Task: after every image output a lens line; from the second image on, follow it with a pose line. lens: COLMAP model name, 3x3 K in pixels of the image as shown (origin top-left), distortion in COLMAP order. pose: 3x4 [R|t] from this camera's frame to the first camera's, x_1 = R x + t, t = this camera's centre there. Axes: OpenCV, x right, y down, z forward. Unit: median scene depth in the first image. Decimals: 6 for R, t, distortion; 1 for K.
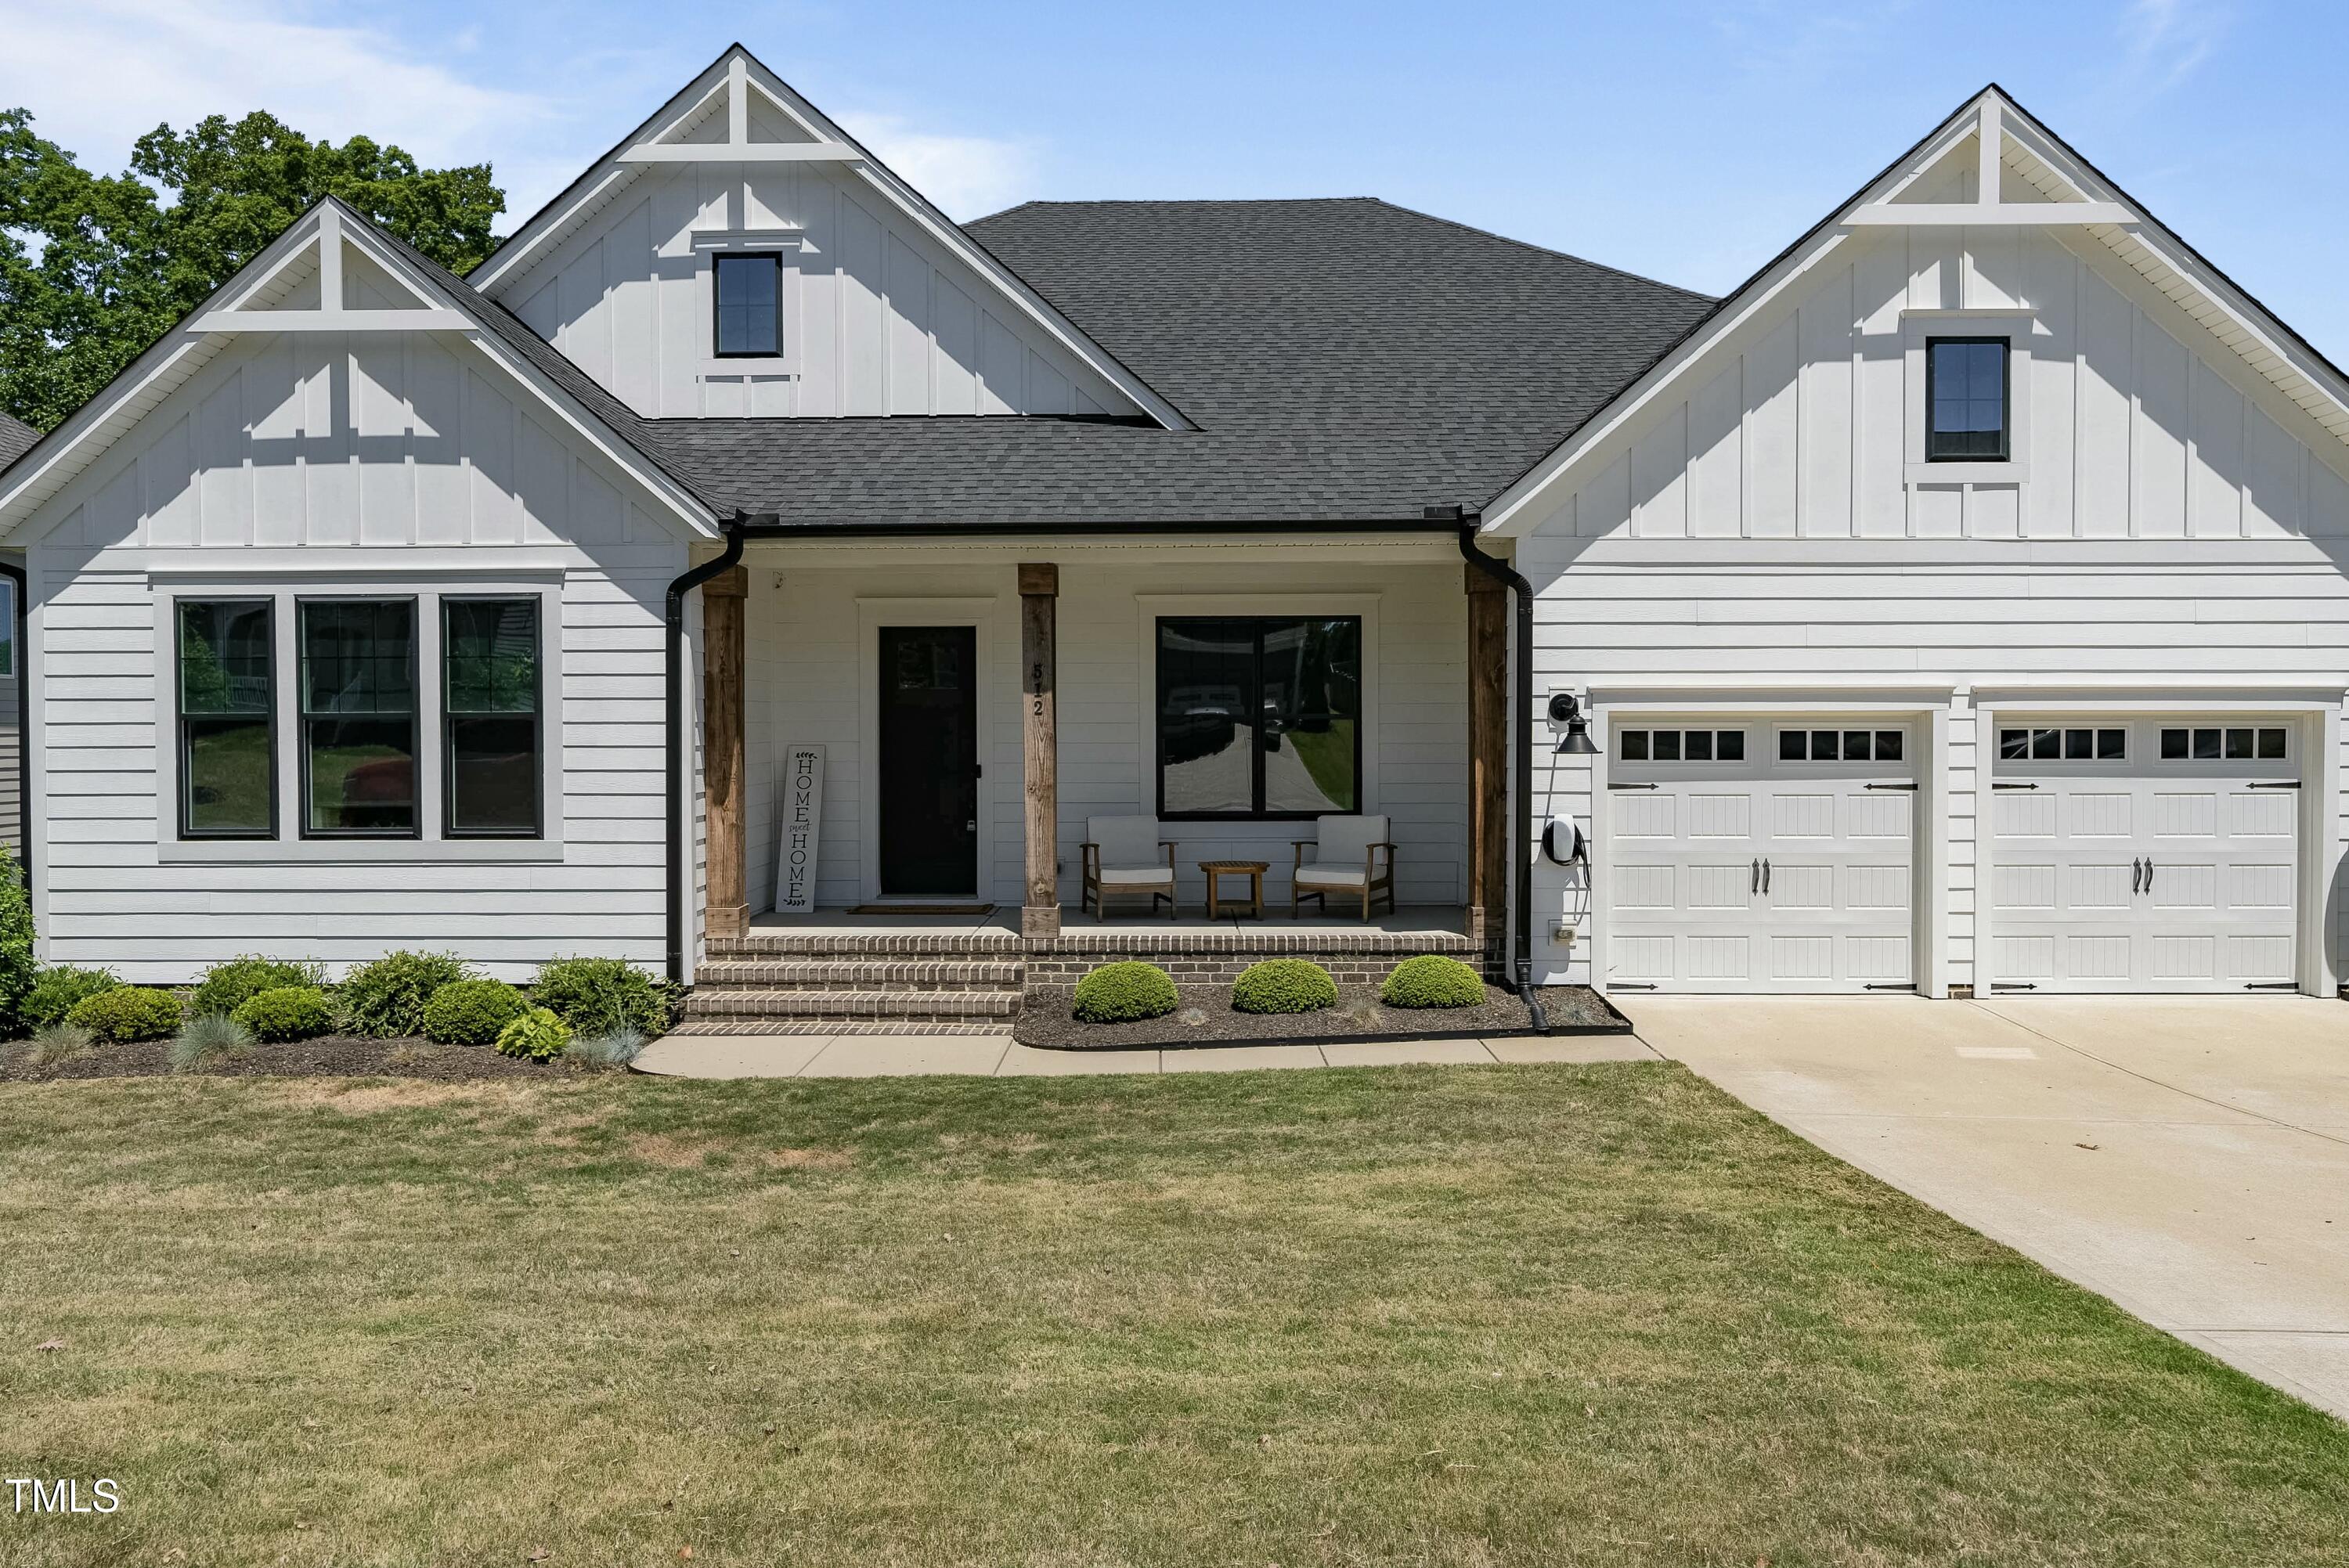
lens RADIAL K [[1555.3, 0, 1177.4], [0, 1555.3, 738.1], [0, 0, 1]] dist [-0.002137, -0.000974]
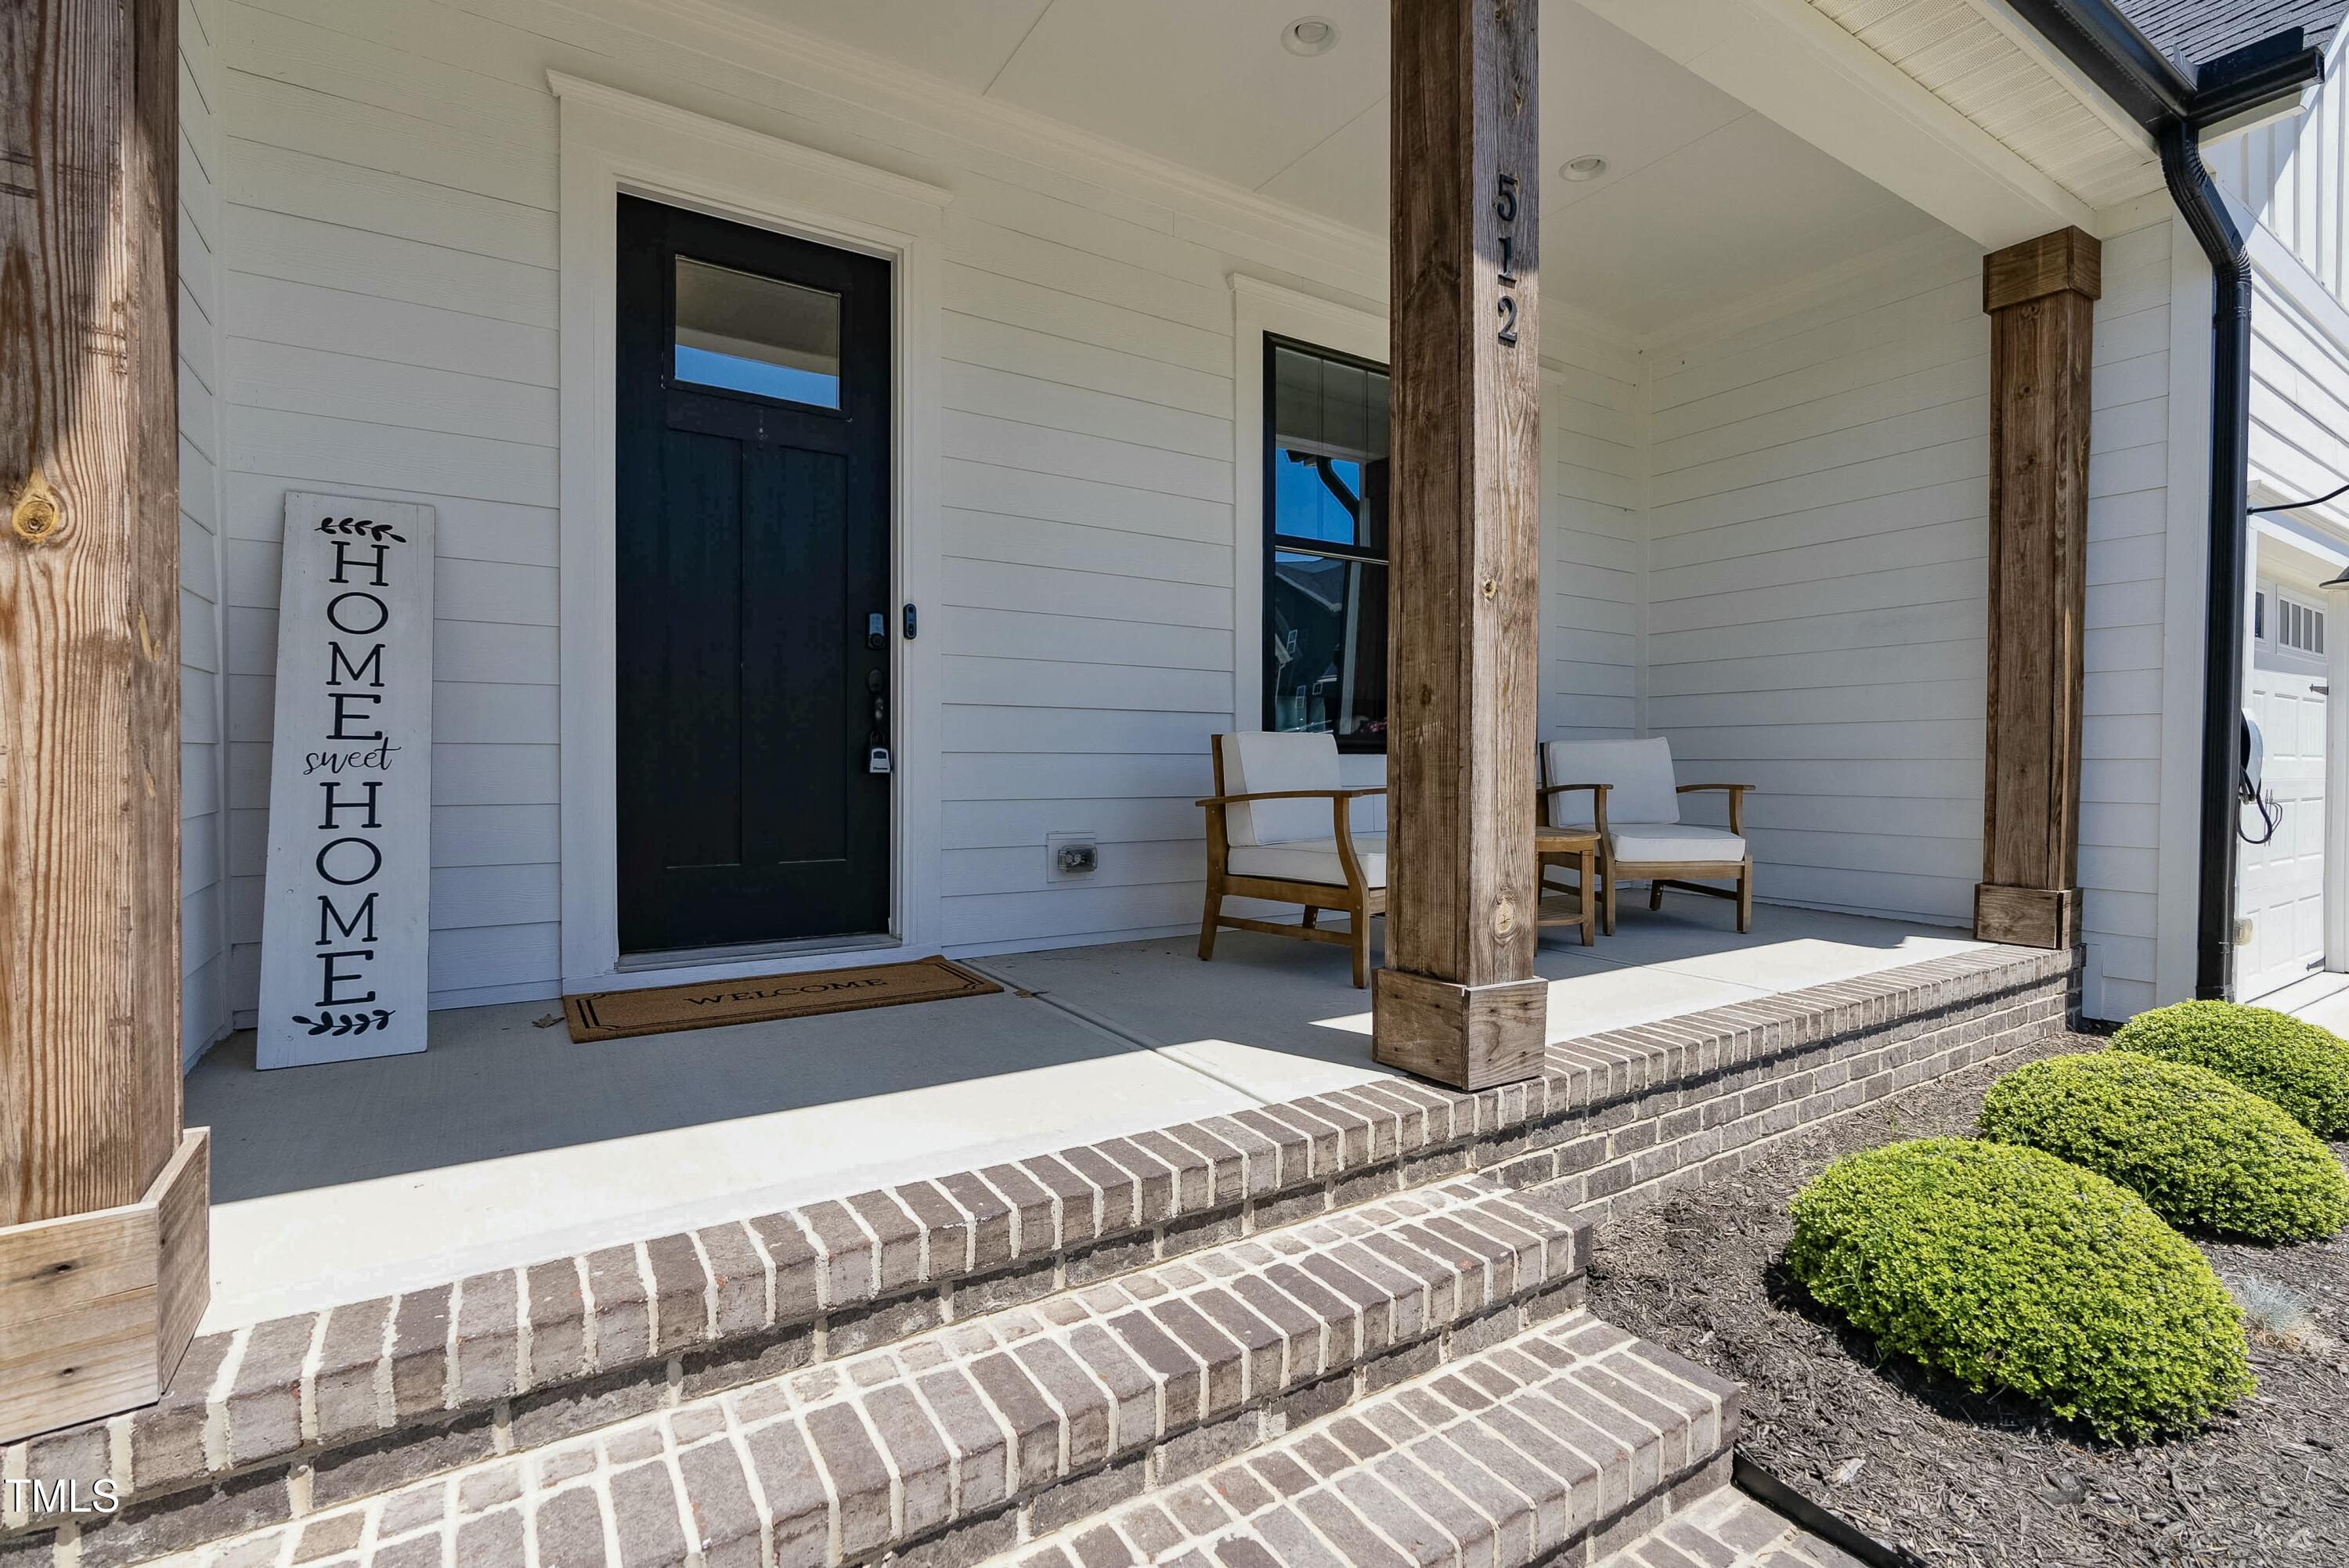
lens RADIAL K [[1049.3, 0, 1159.0], [0, 1049.3, 776.4], [0, 0, 1]] dist [-0.003401, -0.000115]
pose [[0.838218, -0.003191, 0.545326, -0.266049], [-0.003315, 0.999935, 0.010946, 0.069346], [-0.545325, -0.010983, 0.838153, 0.897817]]
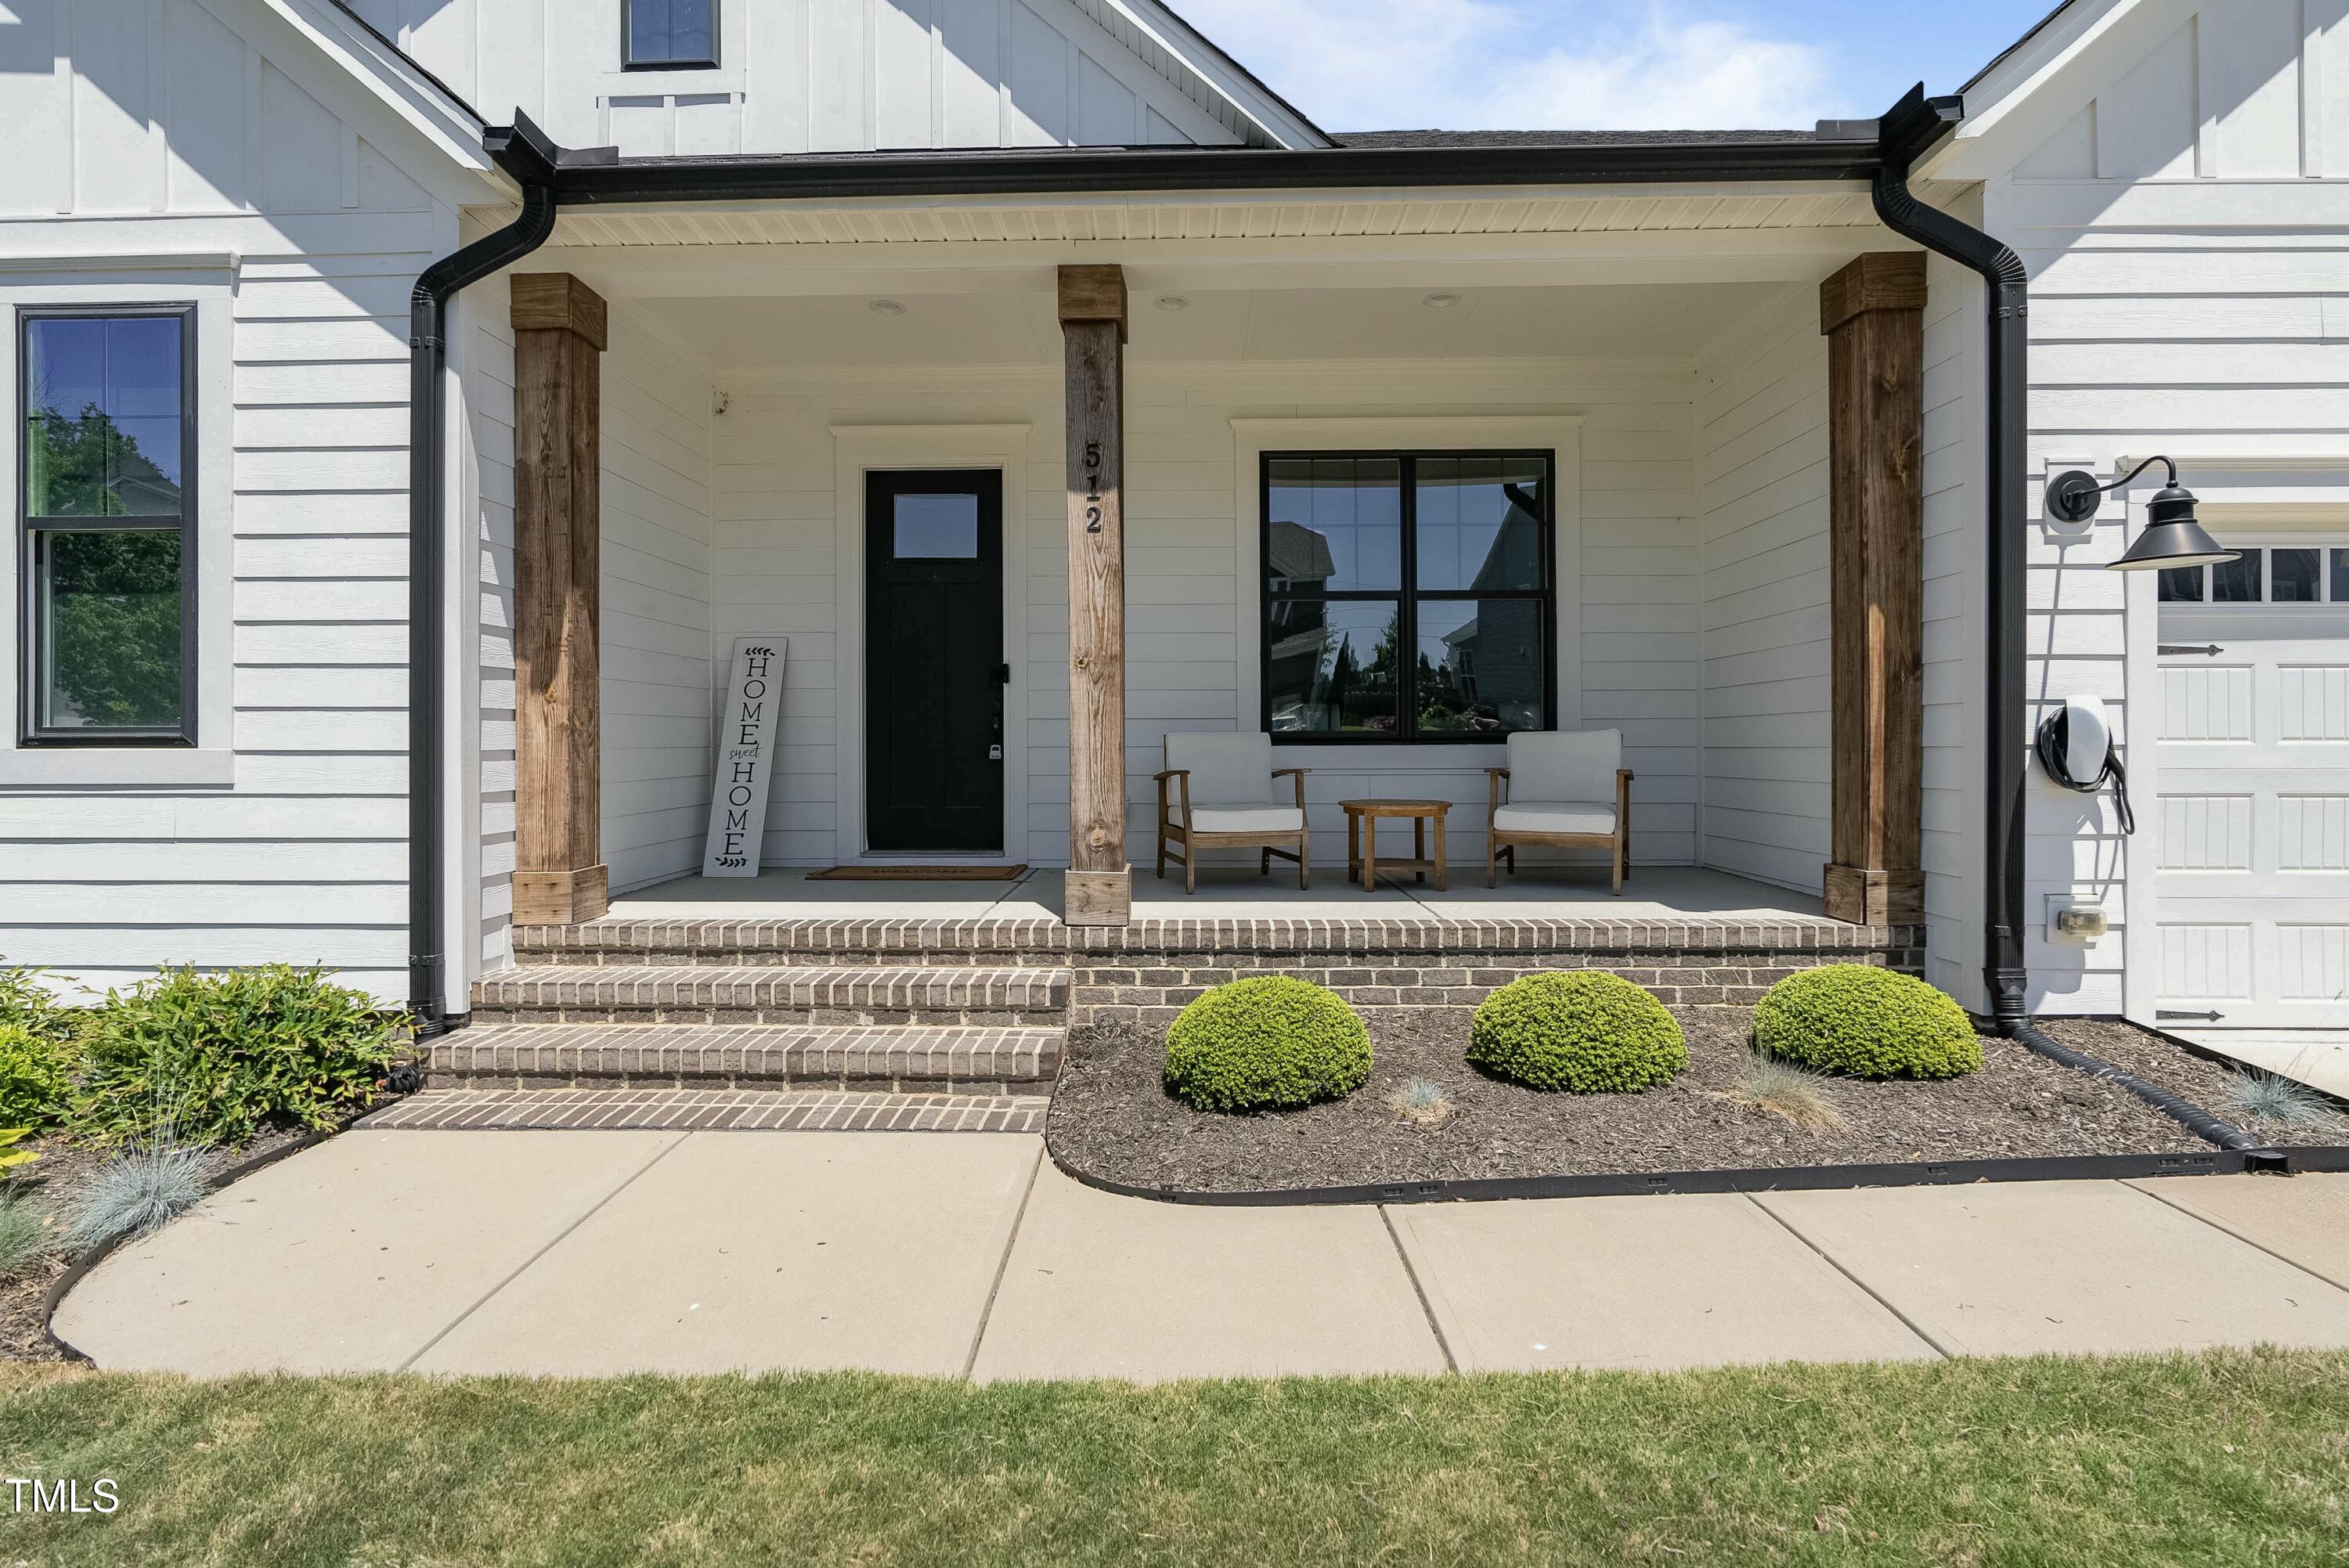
lens RADIAL K [[1068.0, 0, 1176.5], [0, 1068.0, 749.9], [0, 0, 1]] dist [-0.010289, 0.000064]
pose [[0.999989, -0.000480, -0.004661, -0.059654], [0.000484, 1.000000, 0.000736, 0.066831], [0.004660, -0.000739, 0.999989, 0.633575]]
